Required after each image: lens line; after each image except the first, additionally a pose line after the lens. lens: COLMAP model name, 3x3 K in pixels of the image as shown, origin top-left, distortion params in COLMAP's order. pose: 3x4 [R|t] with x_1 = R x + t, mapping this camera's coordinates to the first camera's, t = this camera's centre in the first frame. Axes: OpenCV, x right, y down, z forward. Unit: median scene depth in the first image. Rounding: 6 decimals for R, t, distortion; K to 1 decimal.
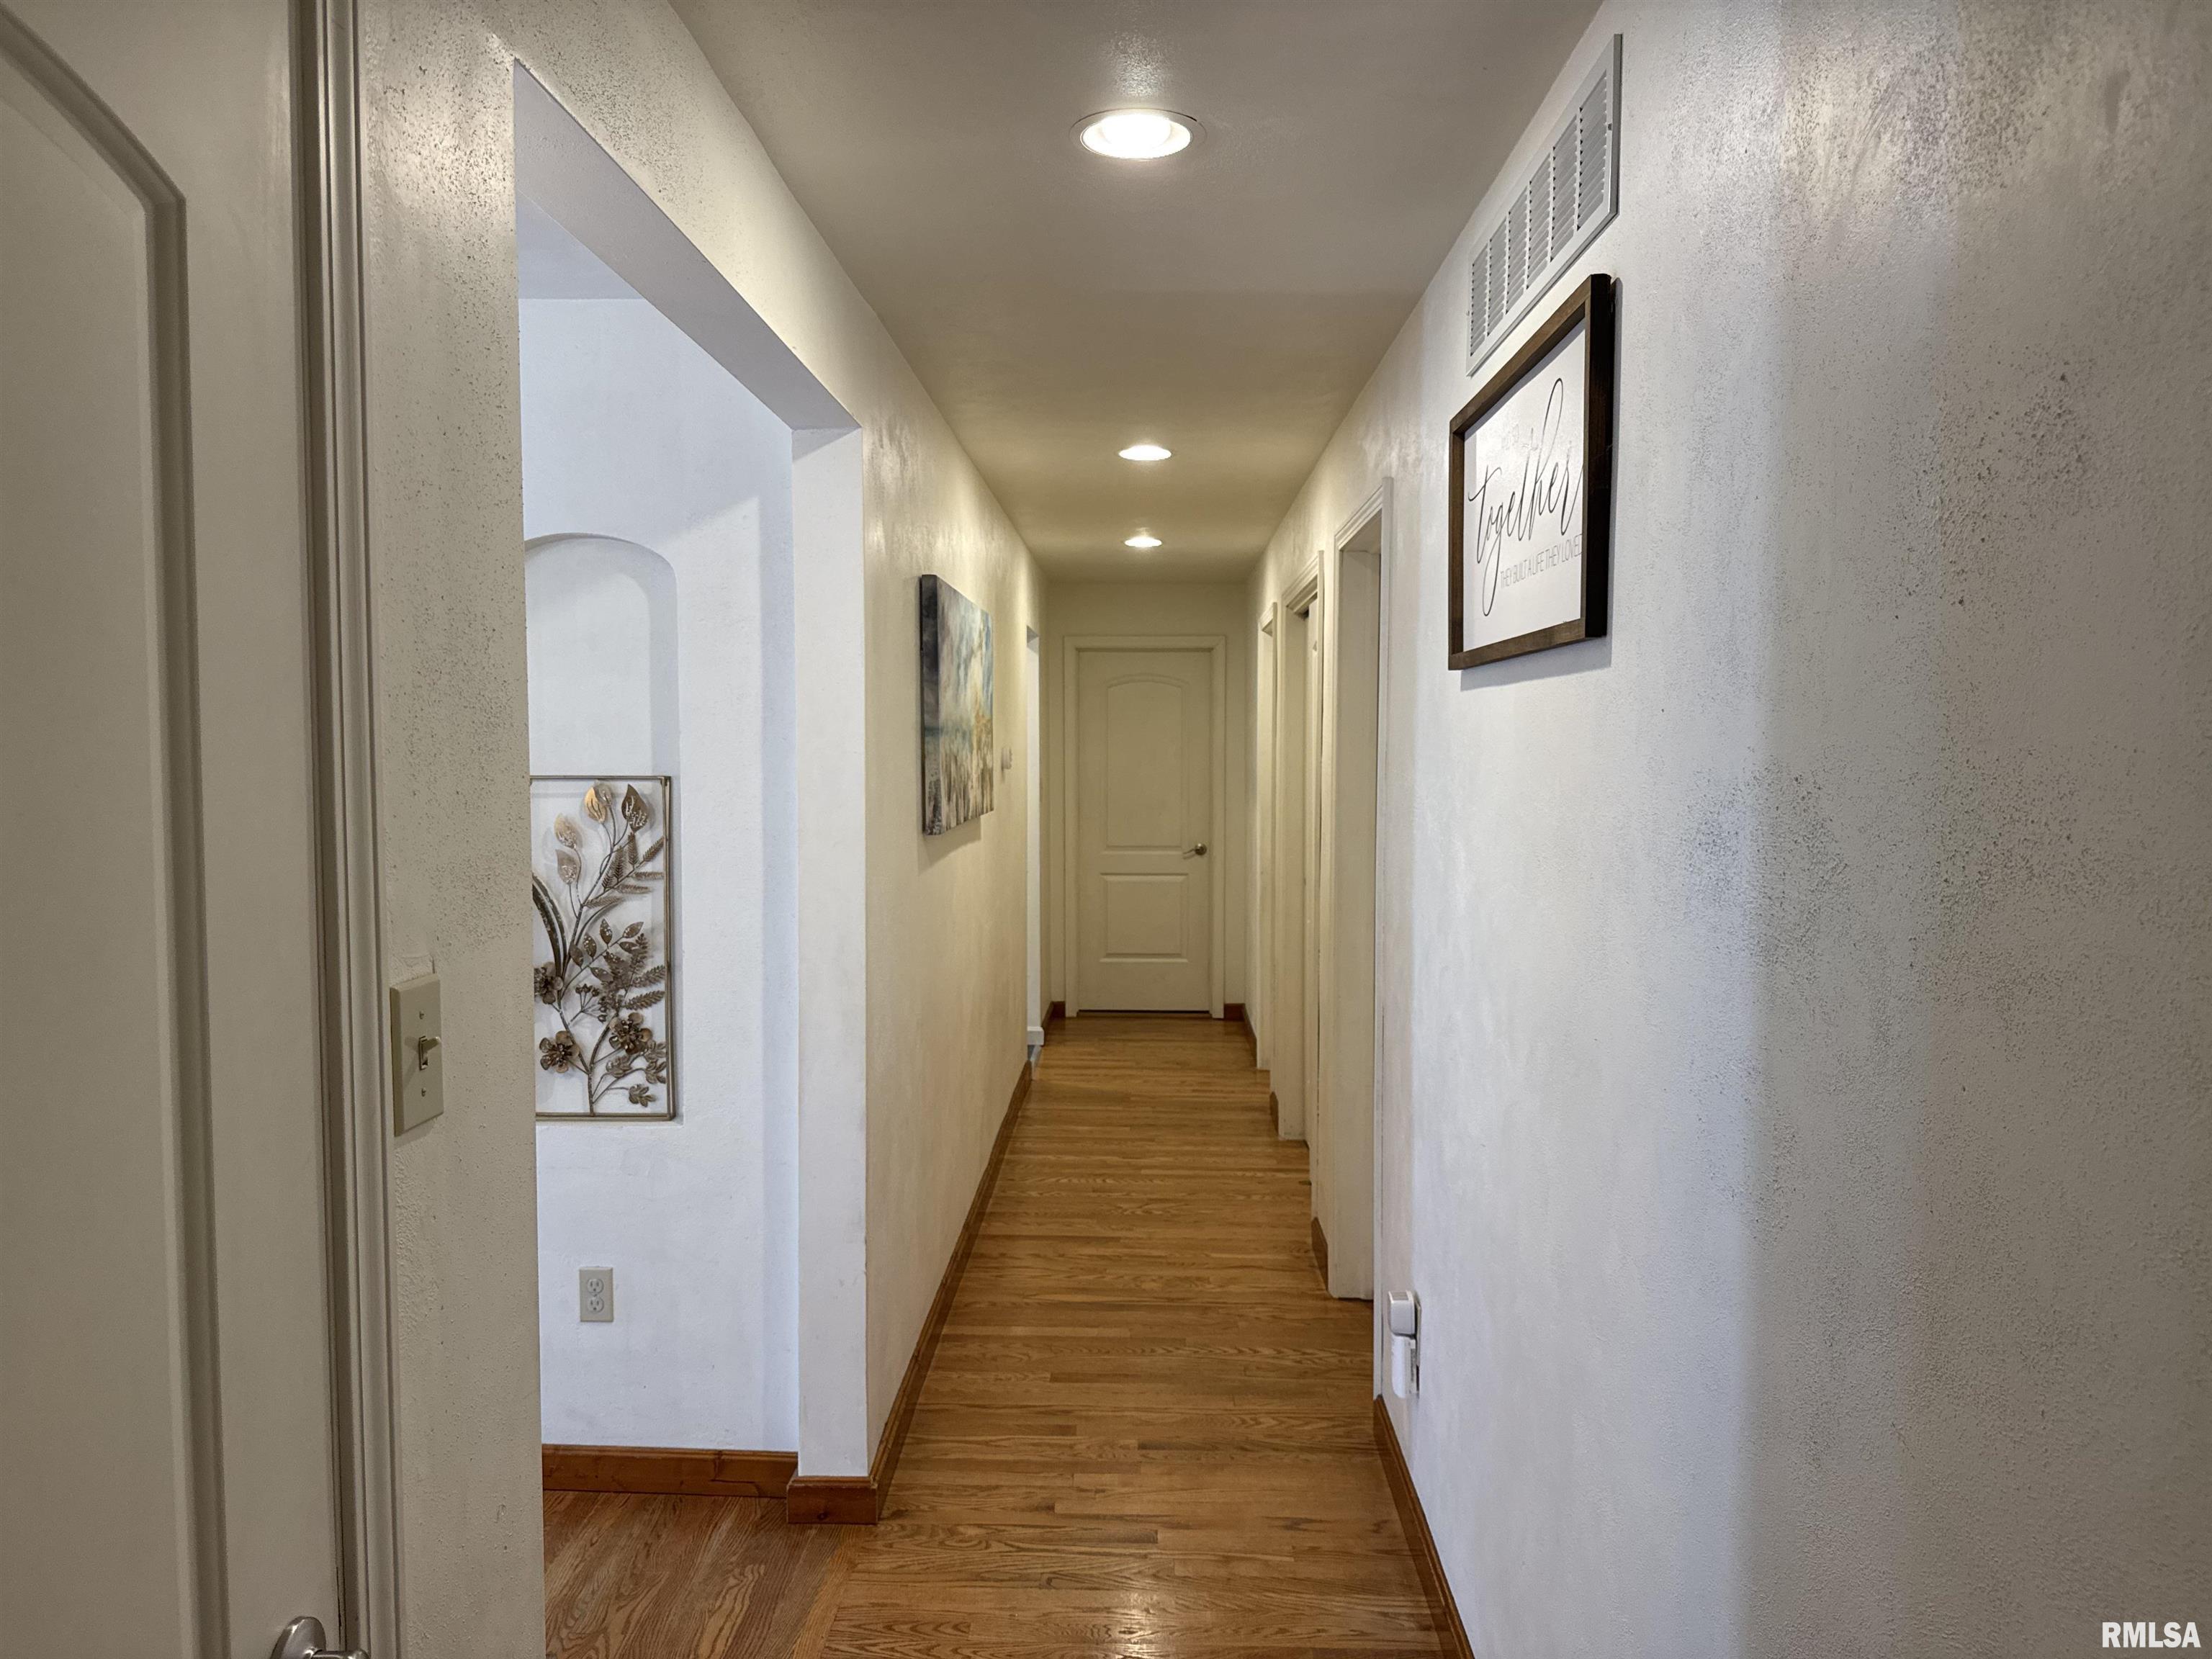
lens RADIAL K [[1545.6, 0, 1090.3], [0, 1545.6, 839.7], [0, 0, 1]] dist [0.044754, -0.055772]
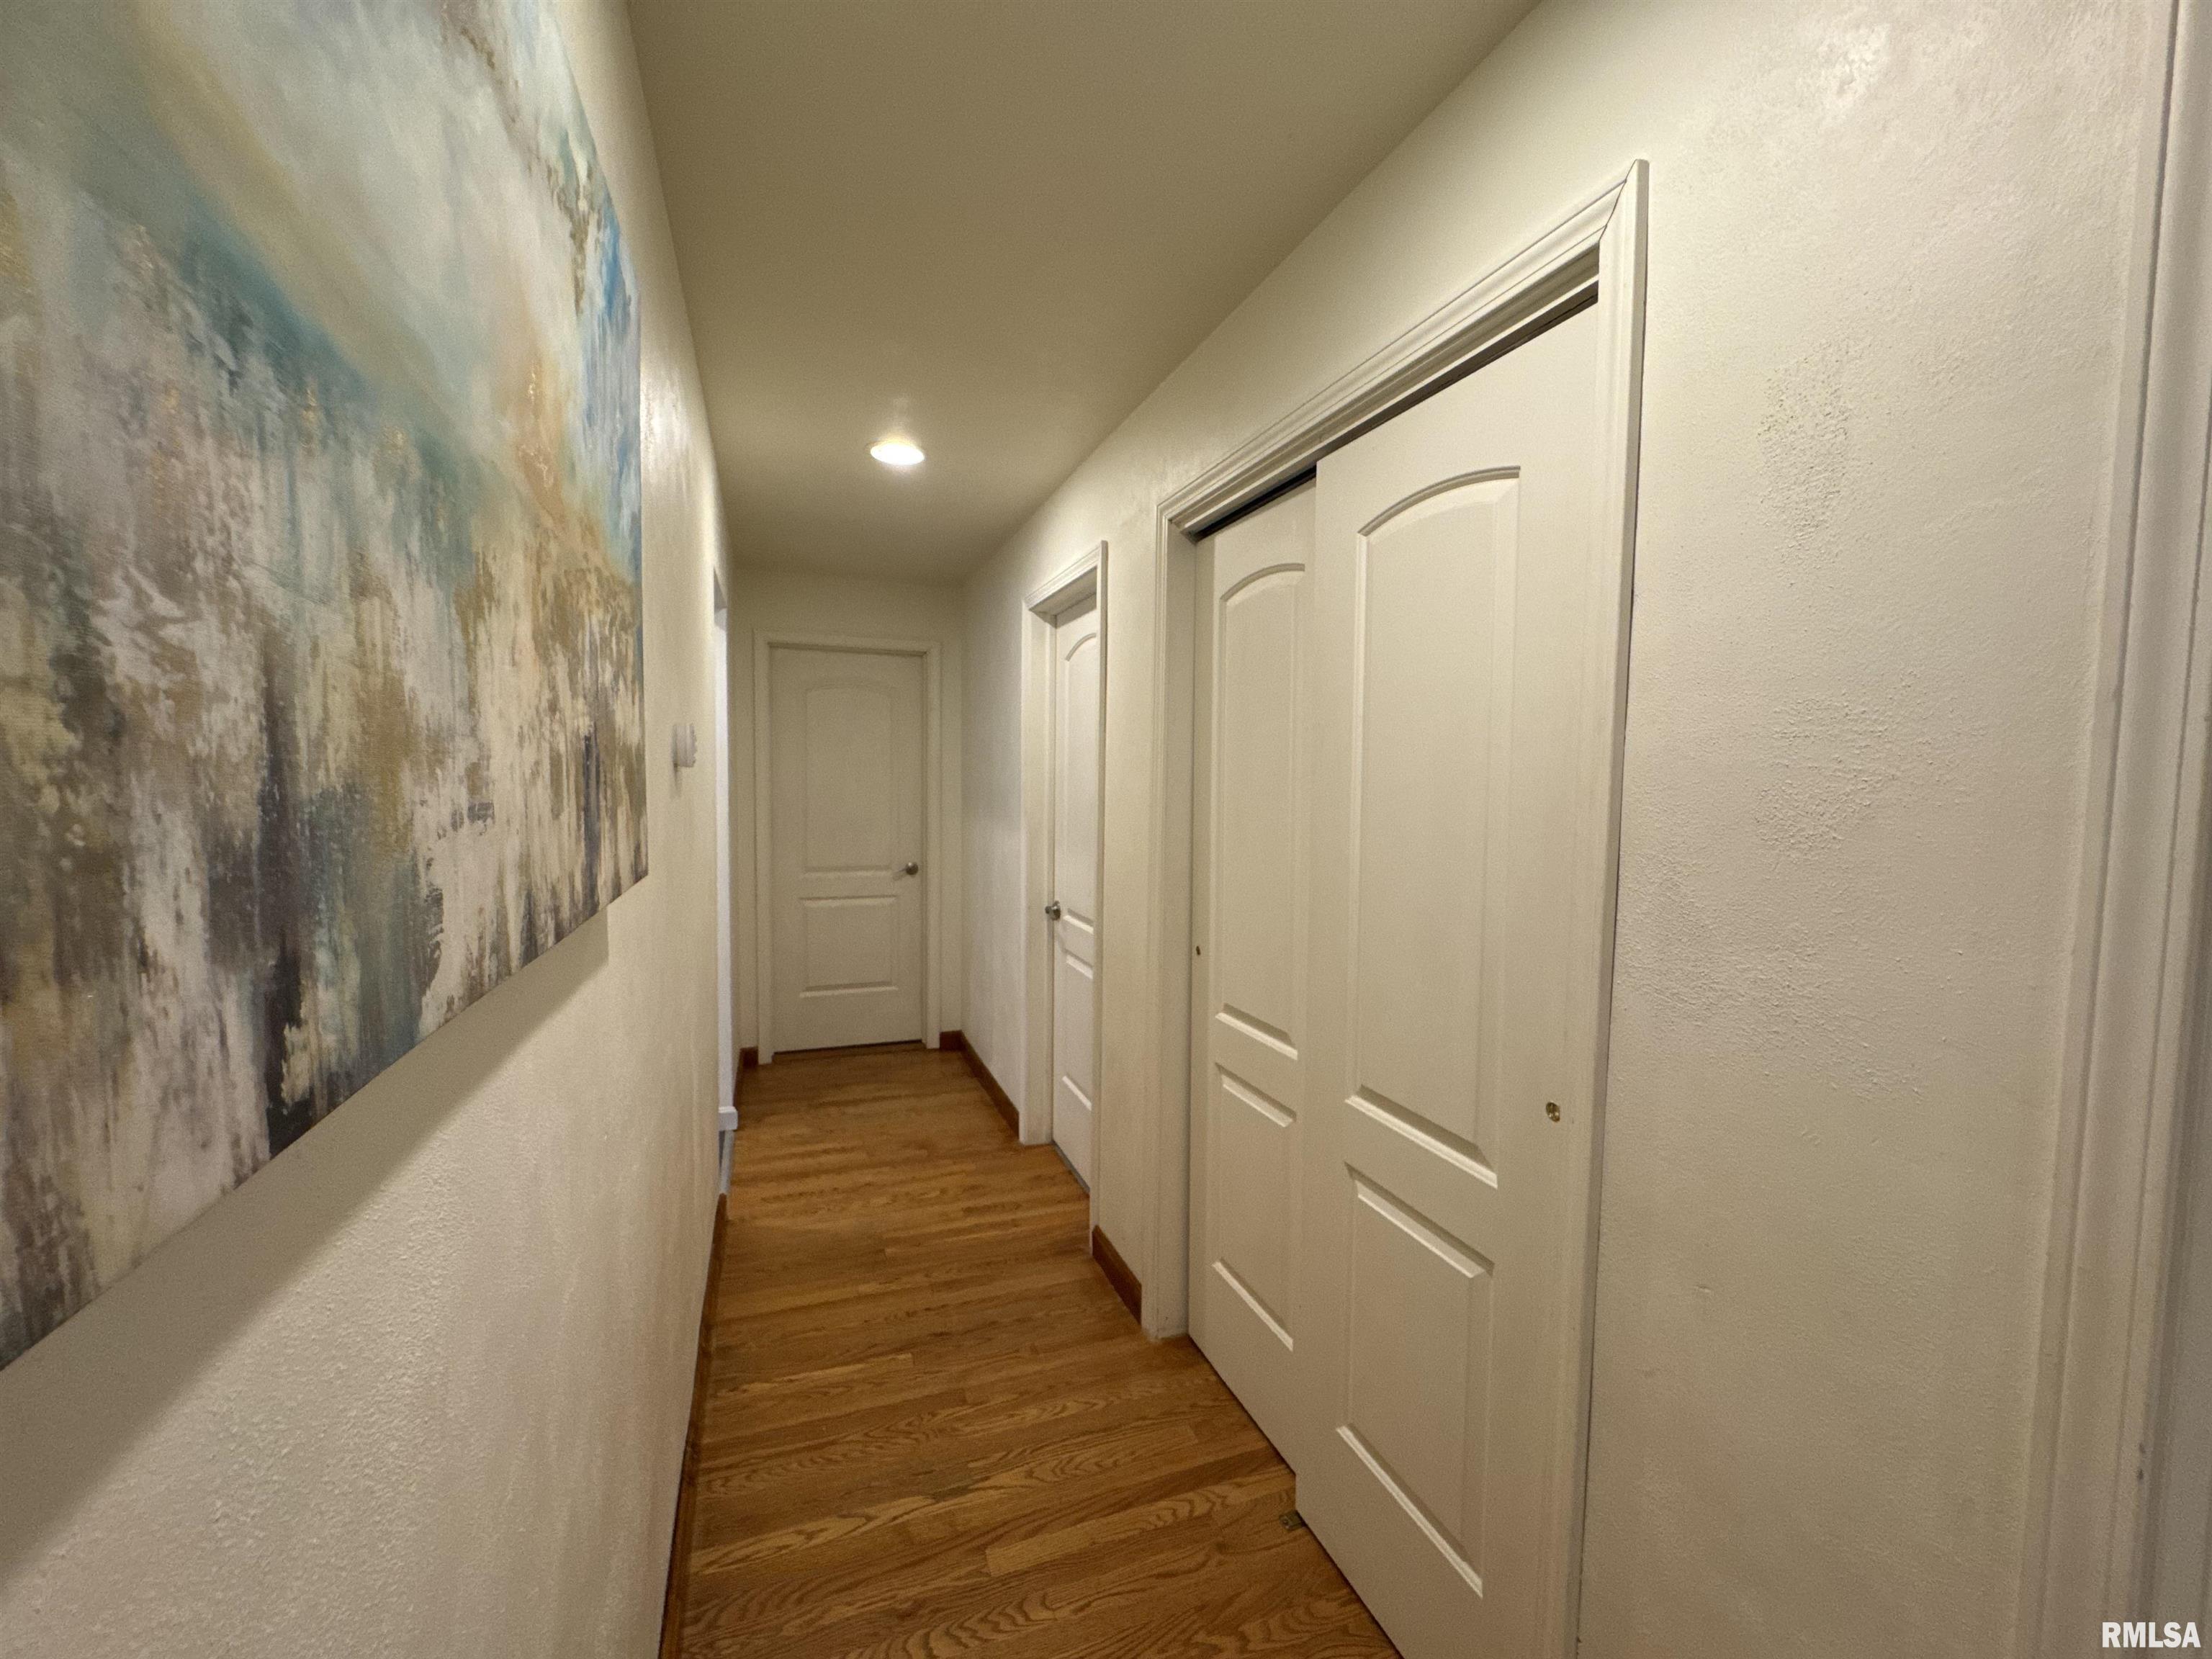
lens RADIAL K [[885.2, 0, 1098.3], [0, 885.2, 819.1], [0, 0, 1]] dist [-0.002905, 0.000315]
pose [[0.925526, -0.009225, 0.378571, -0.070542], [0.014504, 0.999833, -0.011096, -0.043282], [-0.378405, 0.015760, 0.925506, 1.224836]]
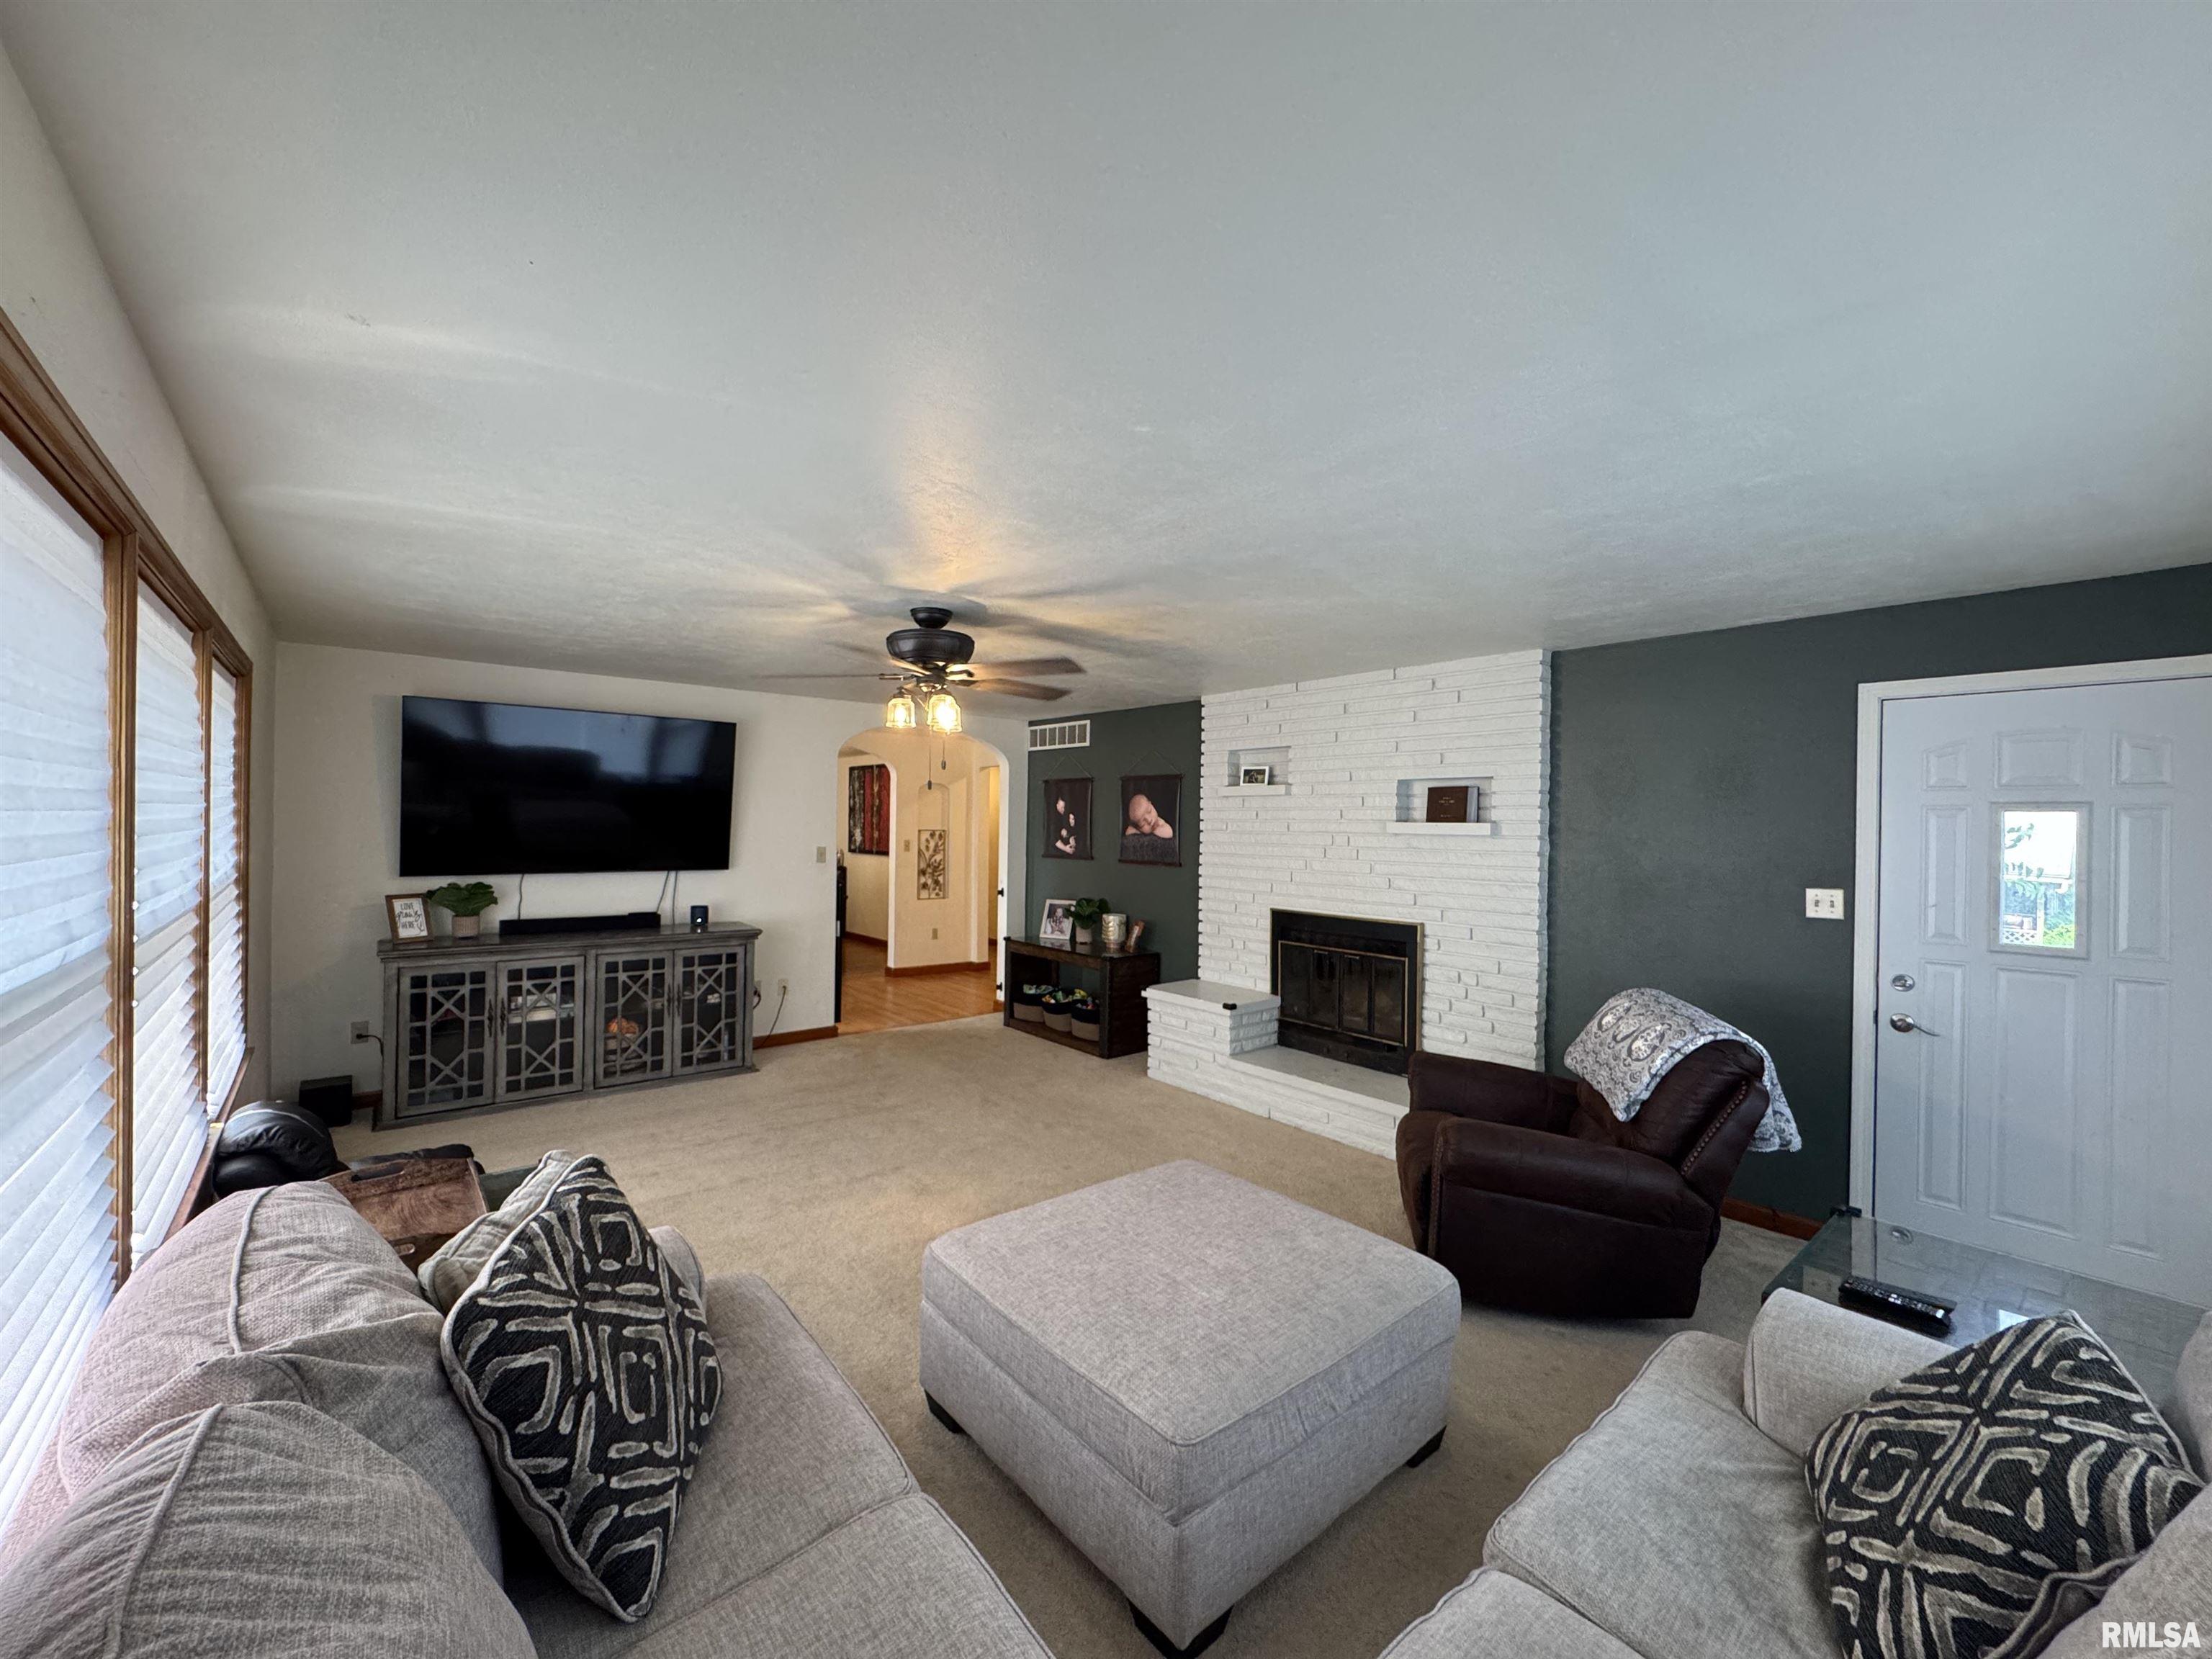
lens RADIAL K [[885.2, 0, 1112.5], [0, 885.2, 824.5], [0, 0, 1]] dist [-0.002905, 0.000315]
pose [[0.737635, 0.019501, 0.674918, -1.800875], [0.017118, 0.998721, -0.047565, 0.085929], [-0.674982, 0.046639, 0.736358, -1.481862]]
